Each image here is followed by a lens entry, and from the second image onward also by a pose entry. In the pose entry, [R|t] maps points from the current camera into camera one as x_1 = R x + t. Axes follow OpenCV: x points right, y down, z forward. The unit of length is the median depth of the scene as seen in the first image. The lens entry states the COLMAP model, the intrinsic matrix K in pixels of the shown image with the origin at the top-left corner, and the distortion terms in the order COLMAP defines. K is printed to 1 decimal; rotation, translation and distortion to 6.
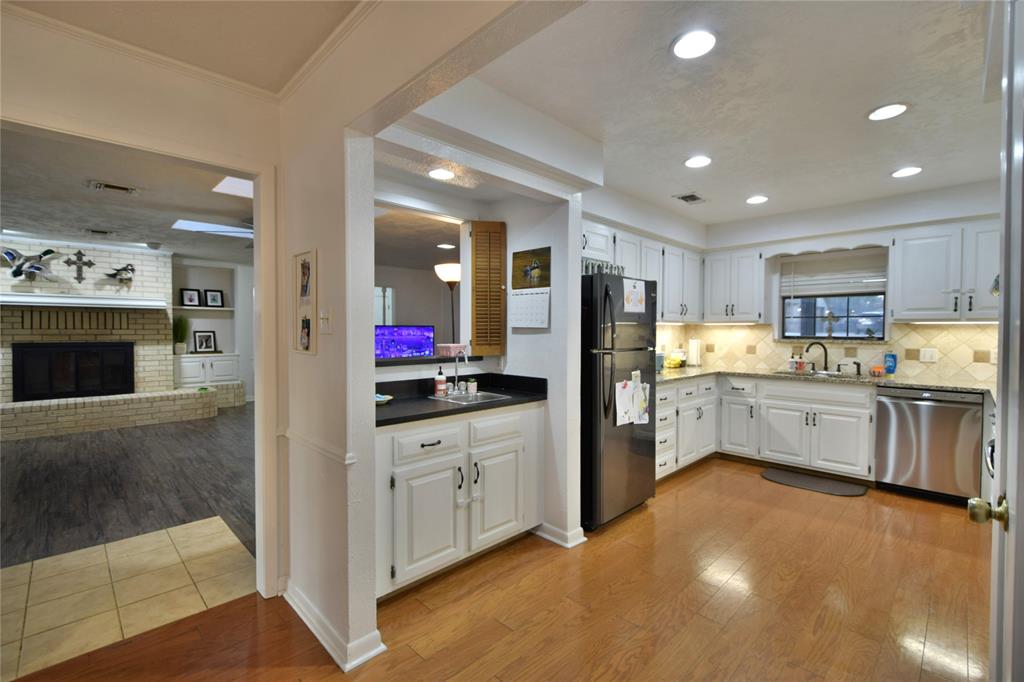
lens RADIAL K [[450.6, 0, 513.7], [0, 450.6, 340.5], [0, 0, 1]] dist [0.008174, -0.008430]
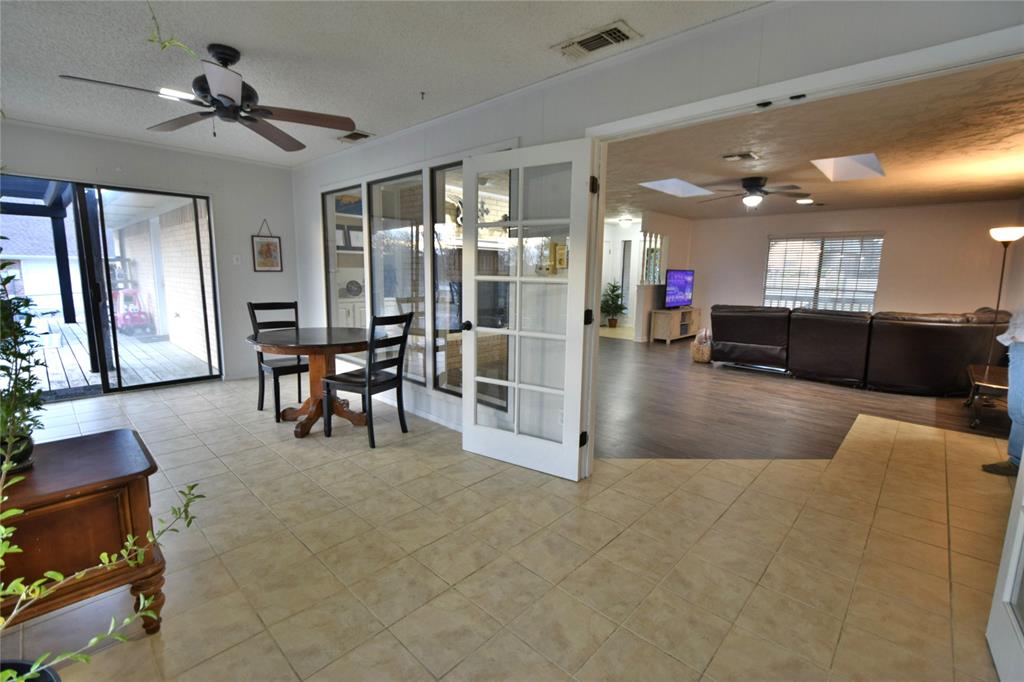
lens RADIAL K [[450.6, 0, 513.7], [0, 450.6, 340.5], [0, 0, 1]] dist [0.008174, -0.008430]
pose [[0.999248, 0.008844, 0.037754, -1.153285], [-0.013584, 0.991786, 0.127187, 0.005432], [-0.036319, -0.127604, 0.991160, -0.189961]]
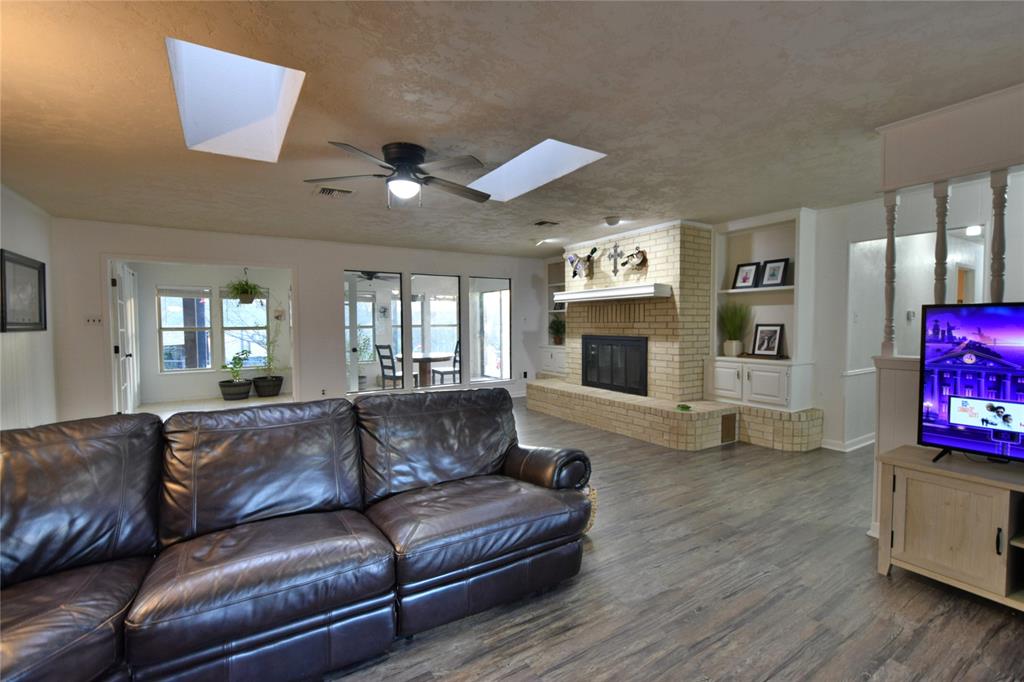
lens RADIAL K [[450.6, 0, 513.7], [0, 450.6, 340.5], [0, 0, 1]] dist [0.008174, -0.008430]
pose [[-0.212290, 0.034246, -0.976606, 0.068312], [-0.018120, 0.999076, 0.038973, -0.025238], [0.977039, 0.025970, -0.211474, 1.241041]]
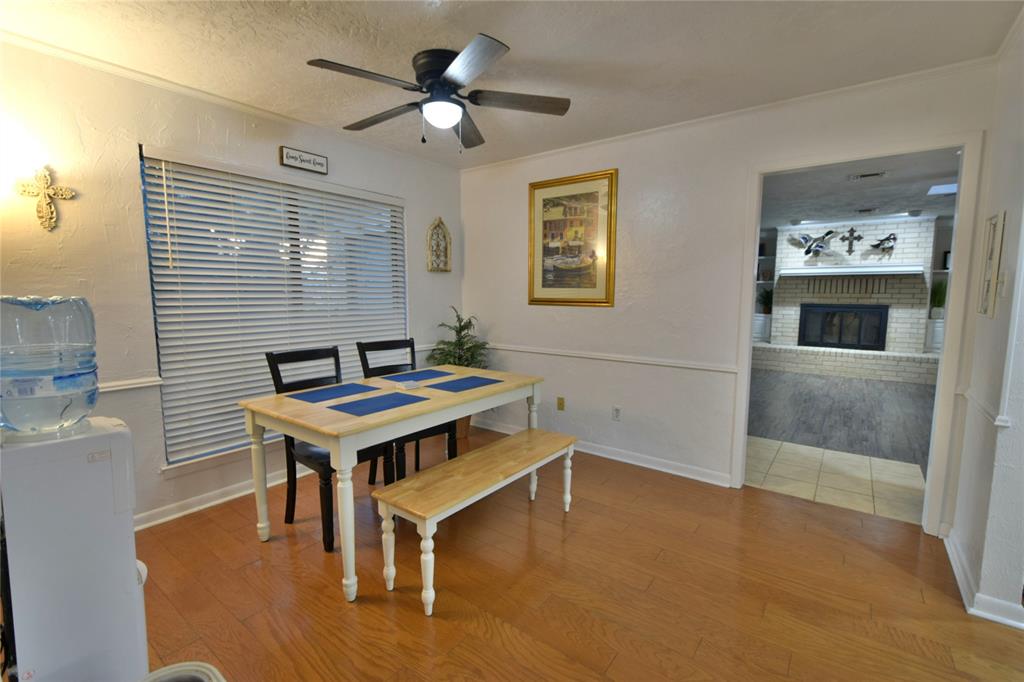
lens RADIAL K [[450.6, 0, 513.7], [0, 450.6, 340.5], [0, 0, 1]] dist [0.008174, -0.008430]
pose [[0.139338, 0.102665, -0.984909, 0.165933], [-0.025257, 0.994656, 0.100108, 0.003179], [0.989923, 0.010927, 0.141186, -0.082623]]
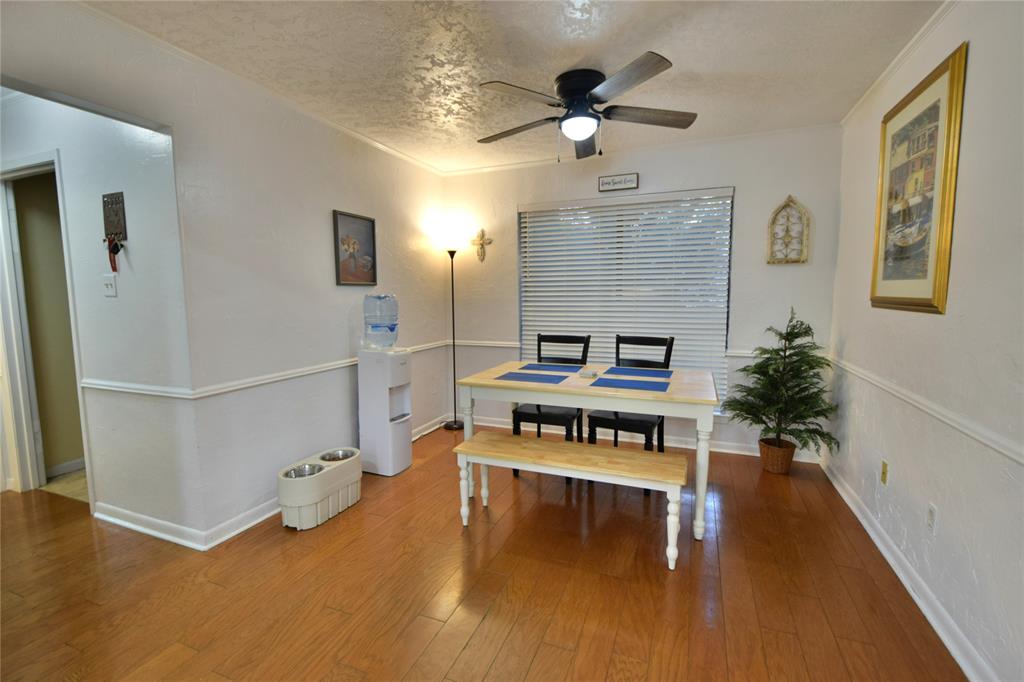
lens RADIAL K [[450.6, 0, 513.7], [0, 450.6, 340.5], [0, 0, 1]] dist [0.008174, -0.008430]
pose [[-0.919658, 0.046894, -0.389911, -0.054858], [-0.003422, 0.991851, 0.127358, -0.007457], [0.392706, 0.118460, -0.912003, 0.385029]]
